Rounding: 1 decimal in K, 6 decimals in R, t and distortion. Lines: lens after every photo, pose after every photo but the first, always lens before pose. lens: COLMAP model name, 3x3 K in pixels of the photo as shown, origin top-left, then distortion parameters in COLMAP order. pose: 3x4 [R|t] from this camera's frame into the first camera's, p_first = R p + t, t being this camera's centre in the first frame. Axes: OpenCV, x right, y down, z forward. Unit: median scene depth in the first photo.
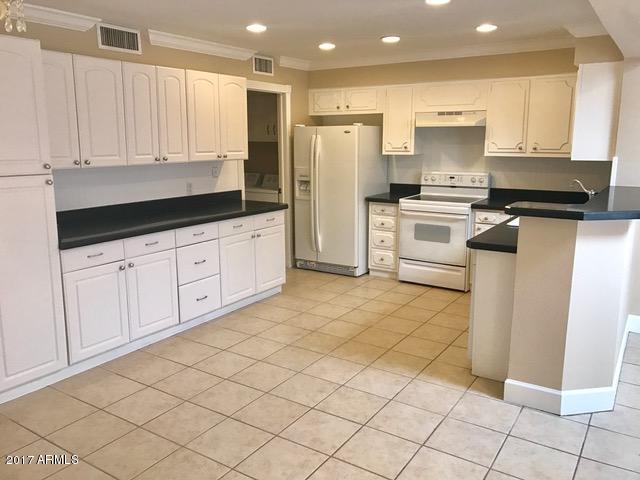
lens RADIAL K [[523.1, 0, 320.6], [0, 523.1, 228.1], [0, 0, 1]] dist [0.062256, -0.126299]
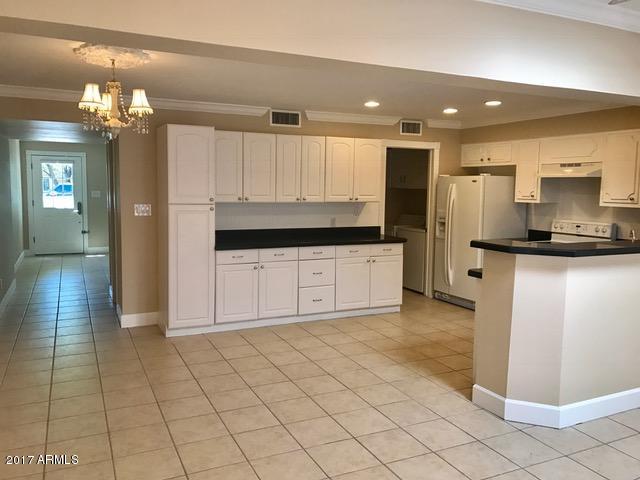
lens RADIAL K [[523.1, 0, 320.6], [0, 523.1, 228.1], [0, 0, 1]] dist [0.062256, -0.126299]
pose [[0.855571, 0.055380, -0.514714, 0.390917], [-0.102076, 0.992789, -0.062857, 0.025984], [0.507522, 0.106319, 0.855054, -0.150311]]
